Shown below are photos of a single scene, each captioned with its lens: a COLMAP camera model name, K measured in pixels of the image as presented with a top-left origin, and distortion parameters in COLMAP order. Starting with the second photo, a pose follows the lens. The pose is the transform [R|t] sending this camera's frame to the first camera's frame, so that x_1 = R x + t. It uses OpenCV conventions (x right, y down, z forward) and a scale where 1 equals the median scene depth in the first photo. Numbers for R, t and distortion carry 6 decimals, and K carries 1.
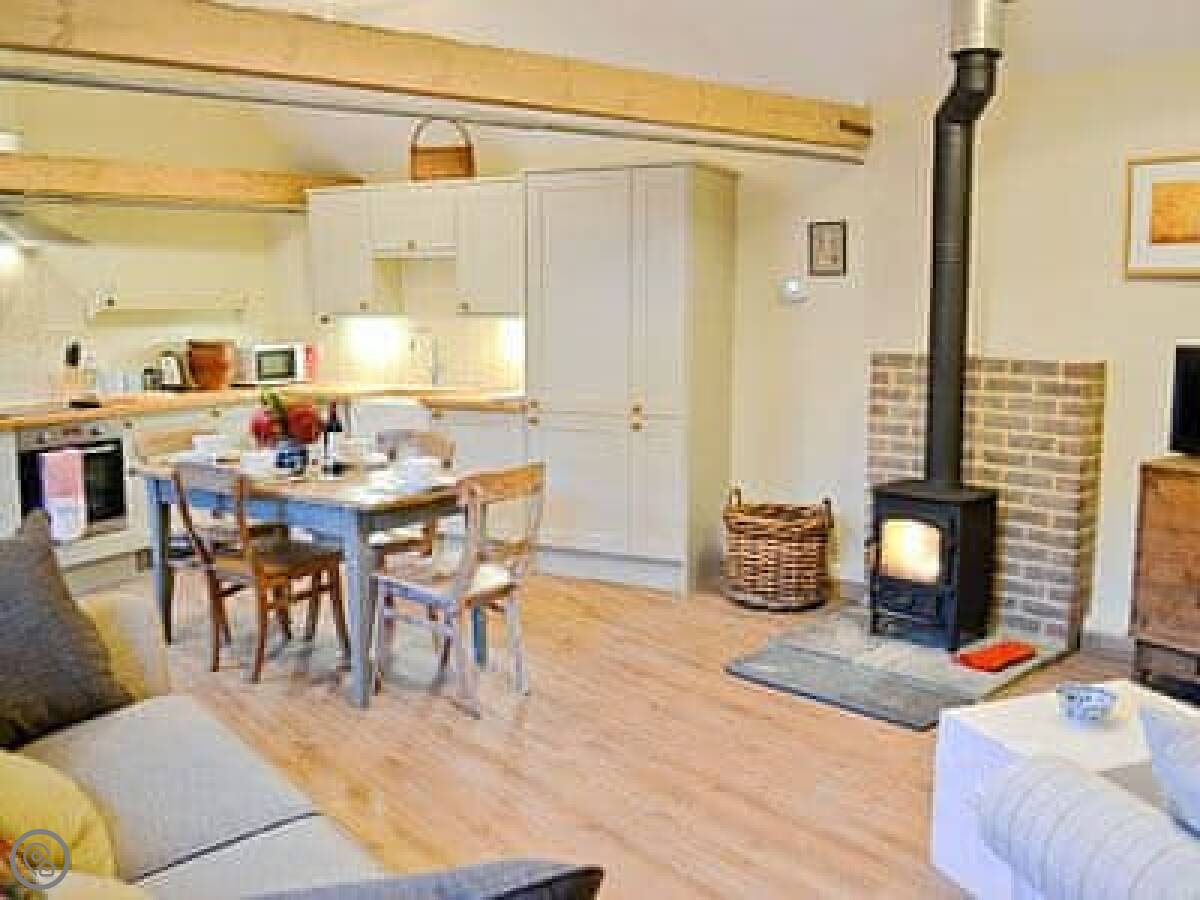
lens RADIAL K [[1144.5, 0, 594.4], [0, 1144.5, 426.3], [0, 0, 1]] dist [-0.065993, 0.007038]
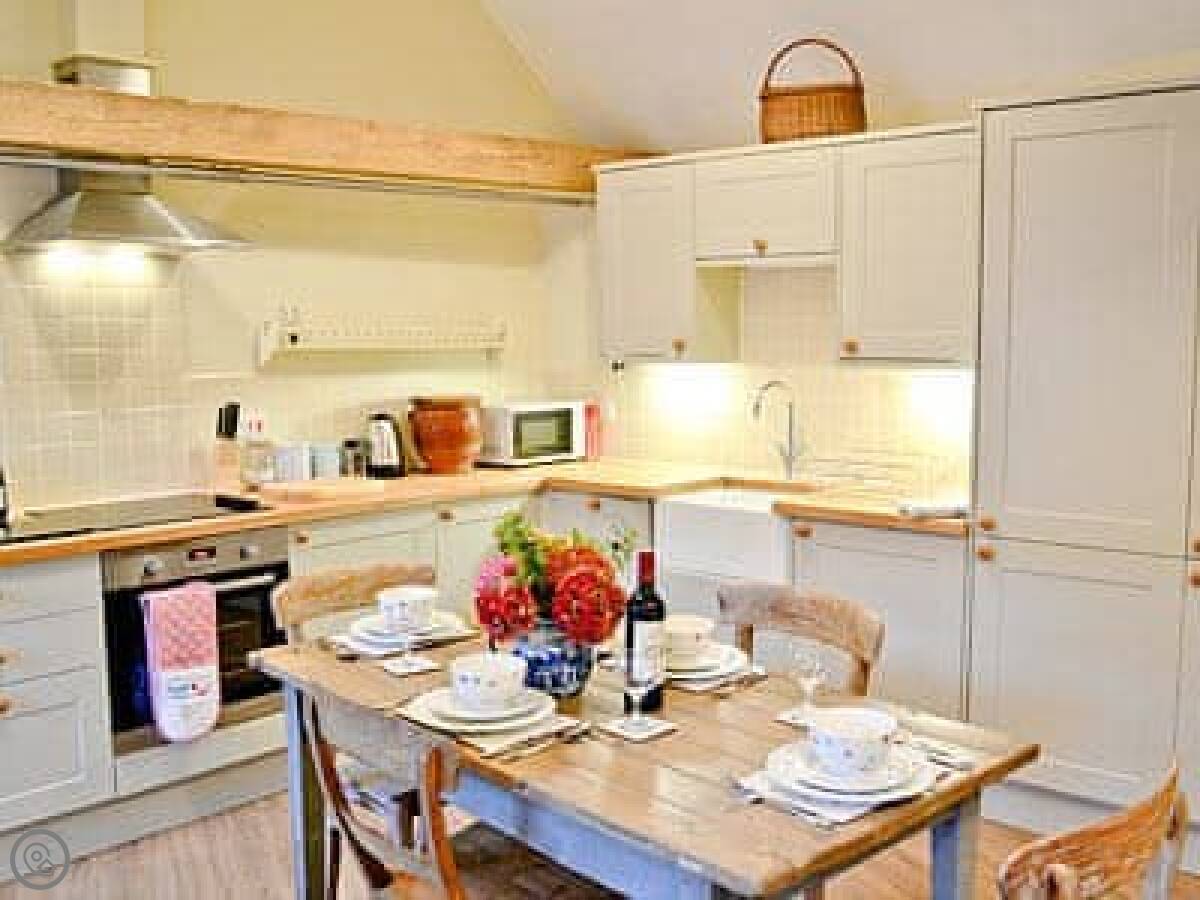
lens RADIAL K [[1144.5, 0, 594.4], [0, 1144.5, 426.3], [0, 0, 1]] dist [-0.065993, 0.007038]
pose [[0.971647, 0.019645, -0.235618, -0.106575], [-0.027203, 0.999213, -0.028868, -0.044894], [0.234865, 0.034459, 0.971417, 0.408217]]
